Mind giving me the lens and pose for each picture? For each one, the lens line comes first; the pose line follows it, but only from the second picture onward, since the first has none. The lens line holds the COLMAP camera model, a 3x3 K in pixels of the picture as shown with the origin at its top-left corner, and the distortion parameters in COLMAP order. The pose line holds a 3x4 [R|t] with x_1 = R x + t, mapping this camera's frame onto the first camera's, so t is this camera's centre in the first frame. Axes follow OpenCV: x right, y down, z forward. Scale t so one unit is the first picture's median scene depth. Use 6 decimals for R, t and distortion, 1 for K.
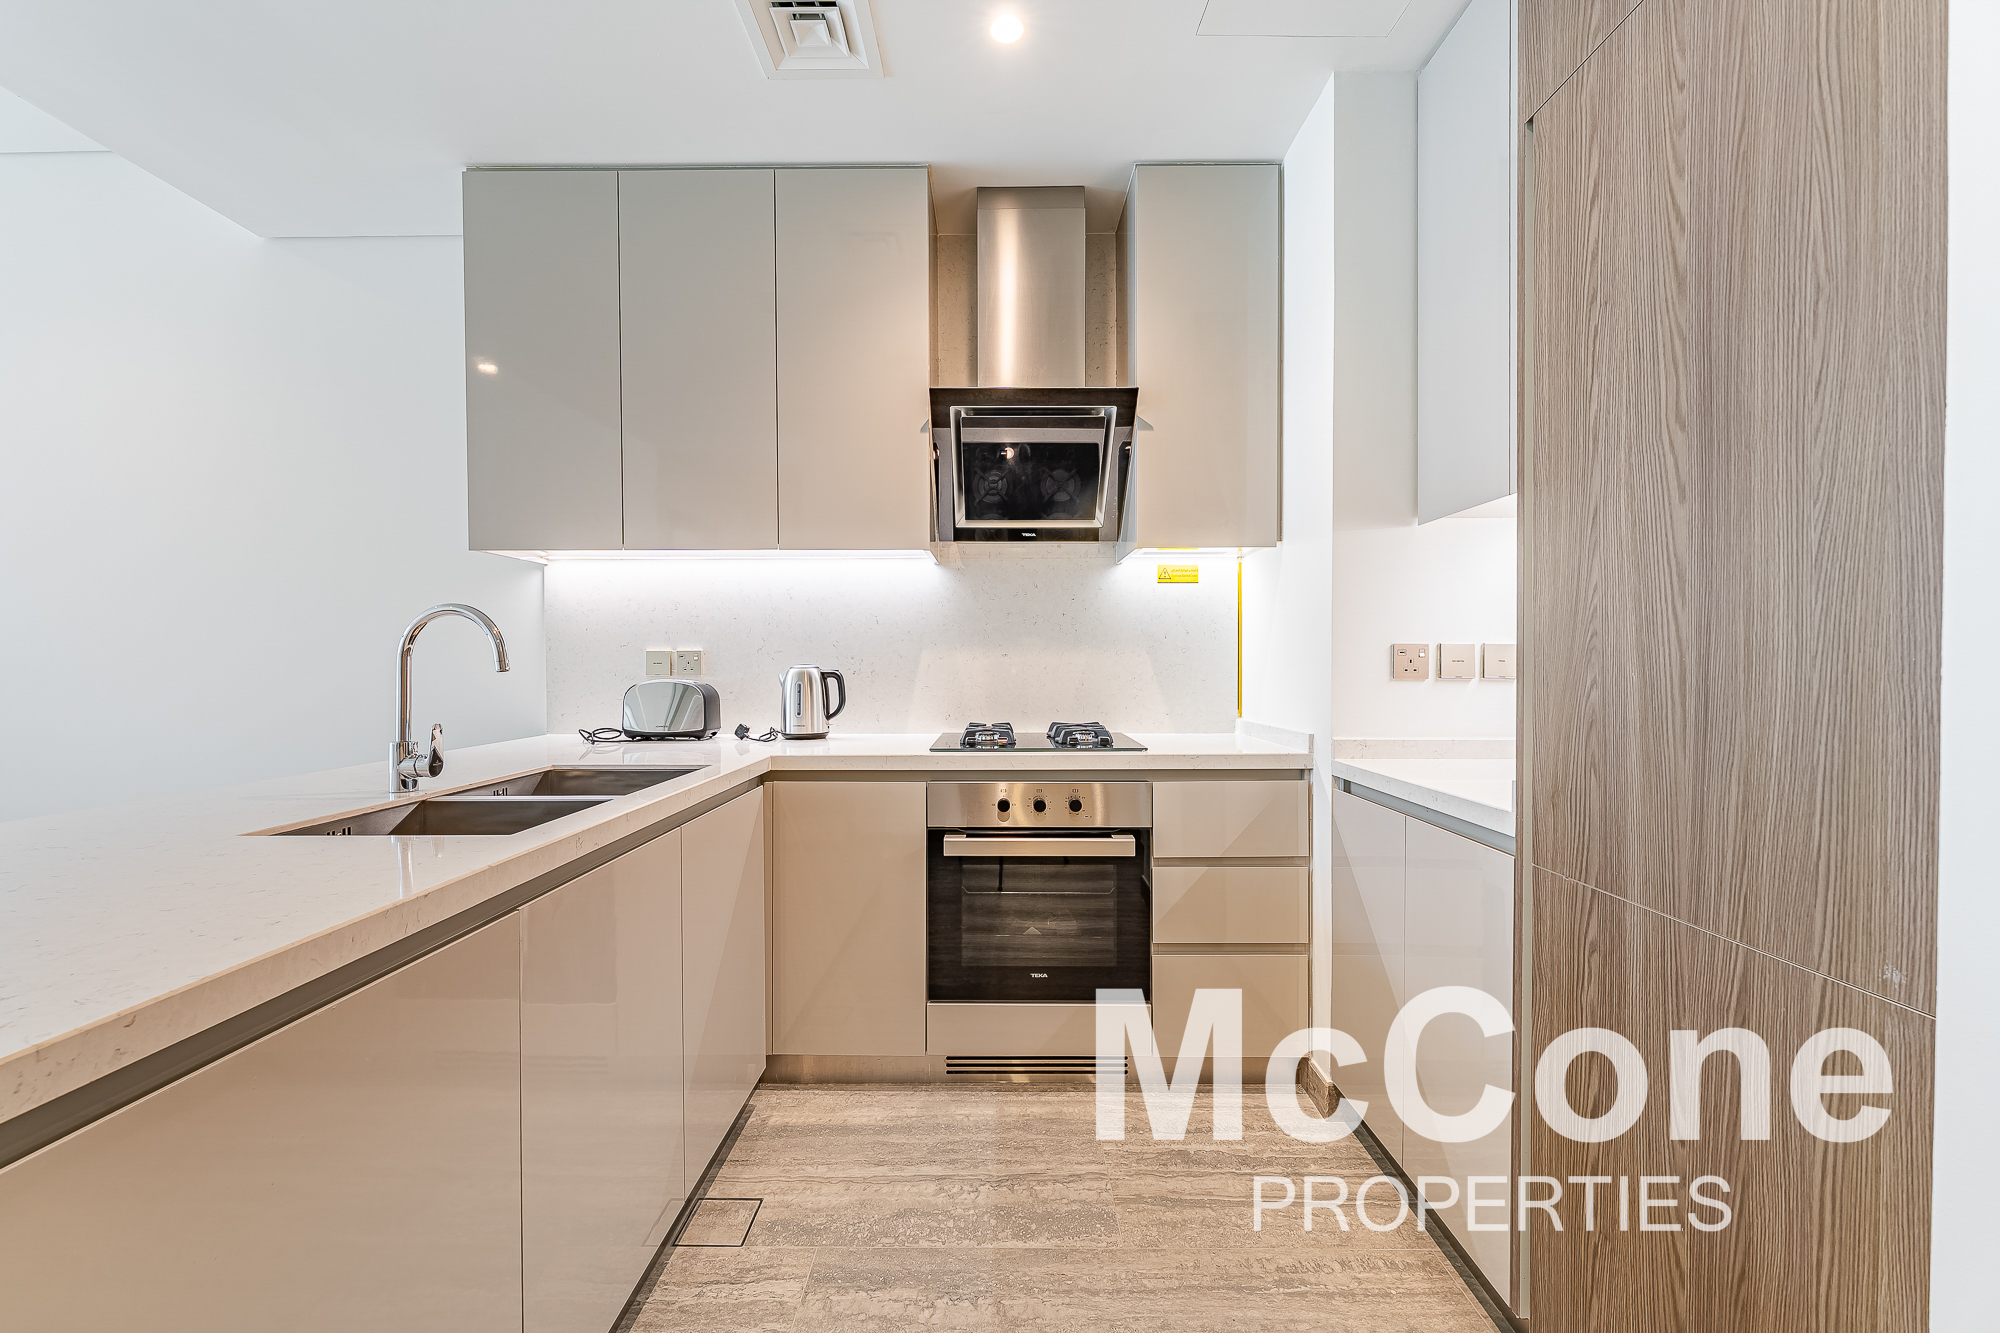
lens RADIAL K [[815.9, 0, 912.5], [0, 815.9, 680.9], [0, 0, 1]] dist [0.001550, -0.000652]
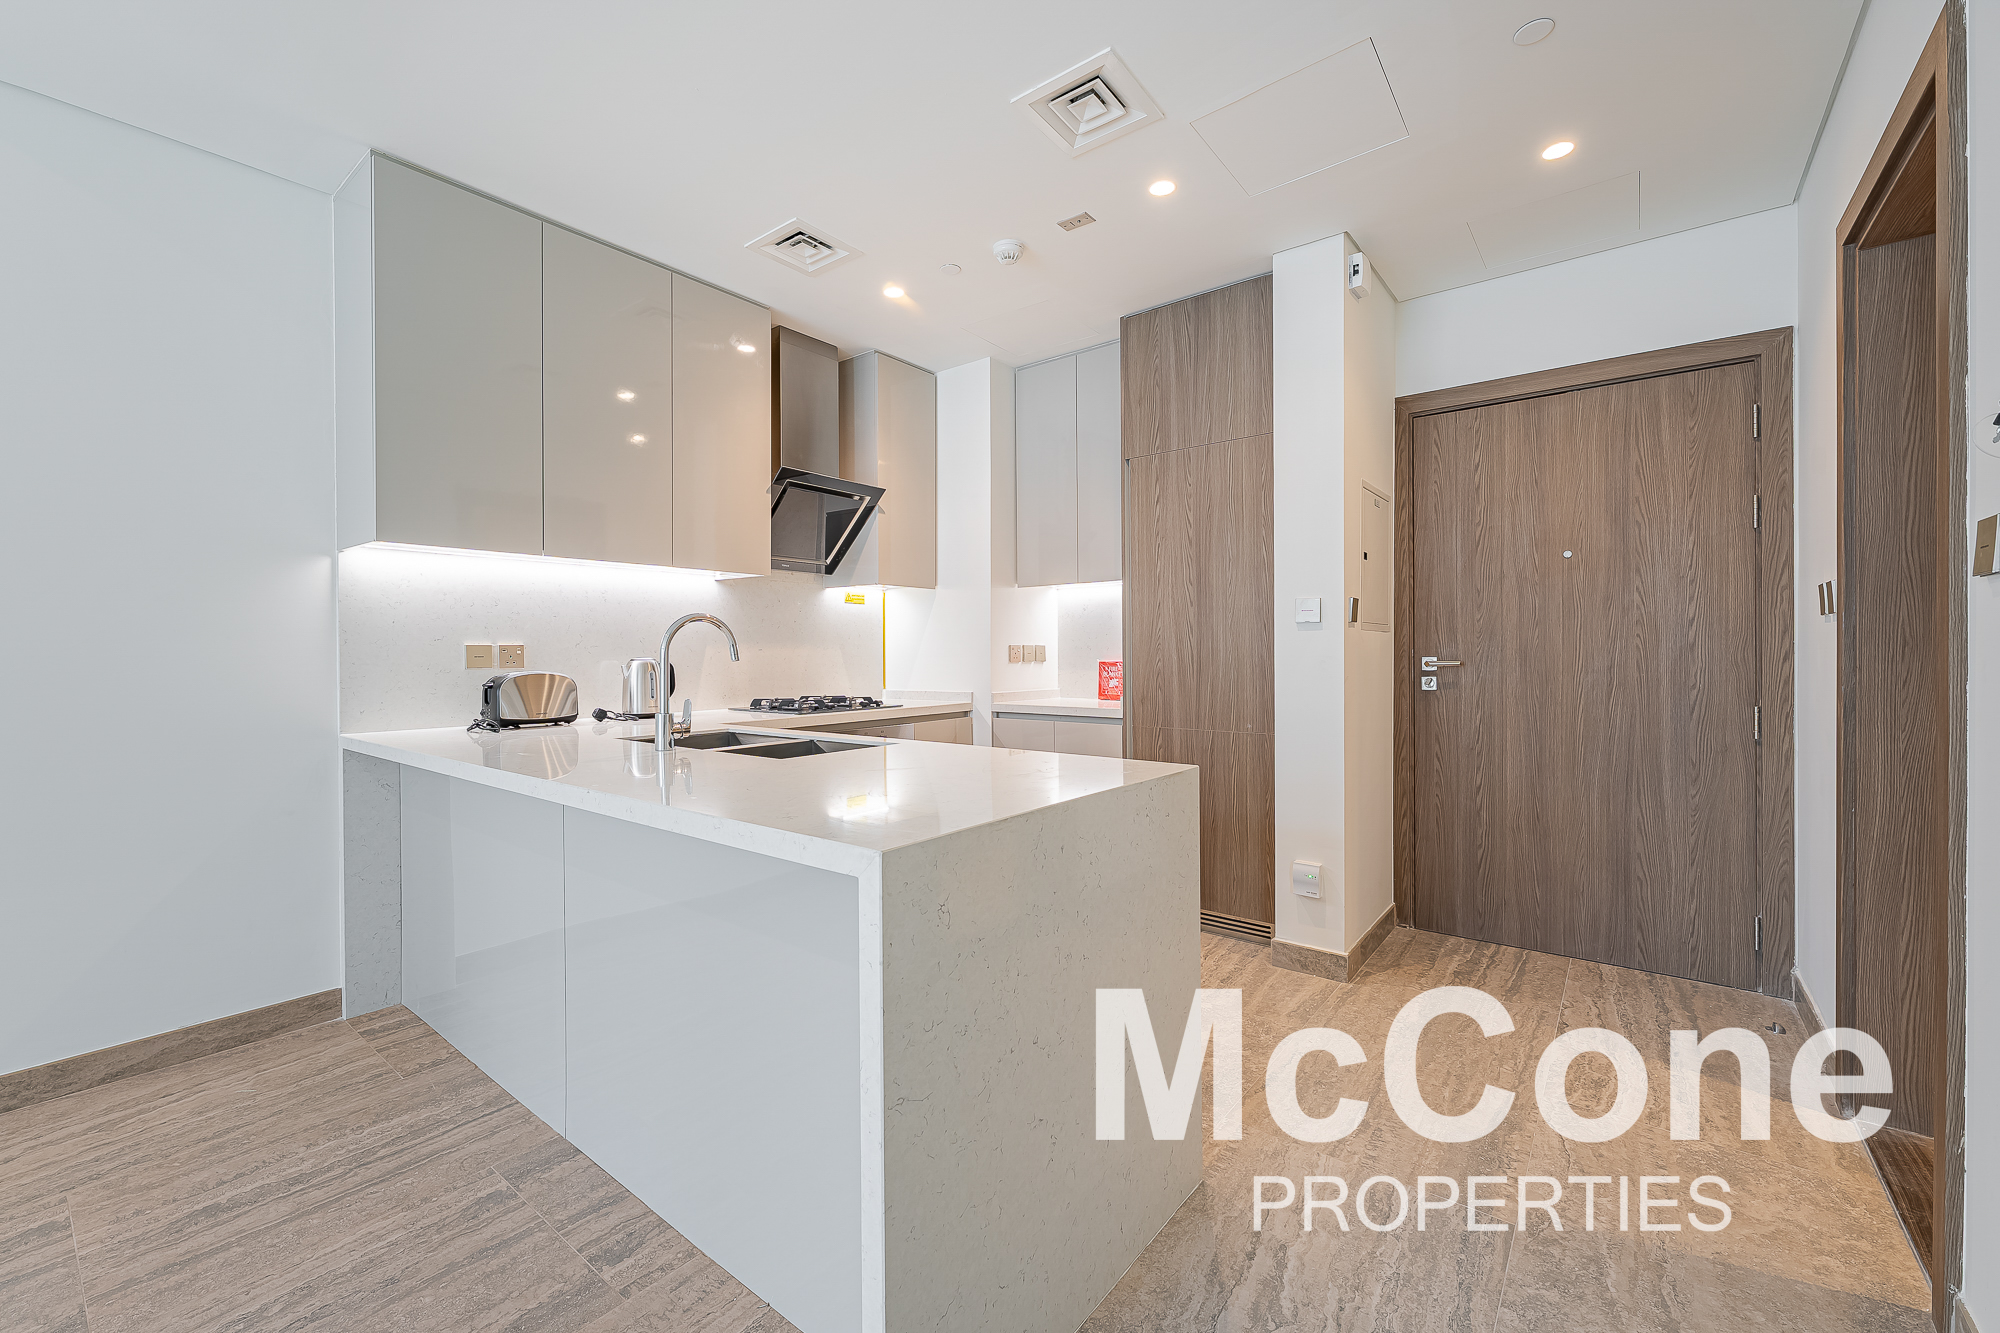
lens RADIAL K [[815.9, 0, 975.2], [0, 815.9, 663.9], [0, 0, 1]] dist [0.001550, -0.000652]
pose [[0.629676, -0.009761, 0.776796, -0.878004], [0.022428, 0.999733, -0.005618, 0.008737], [-0.776534, 0.020959, 0.629727, -0.170544]]
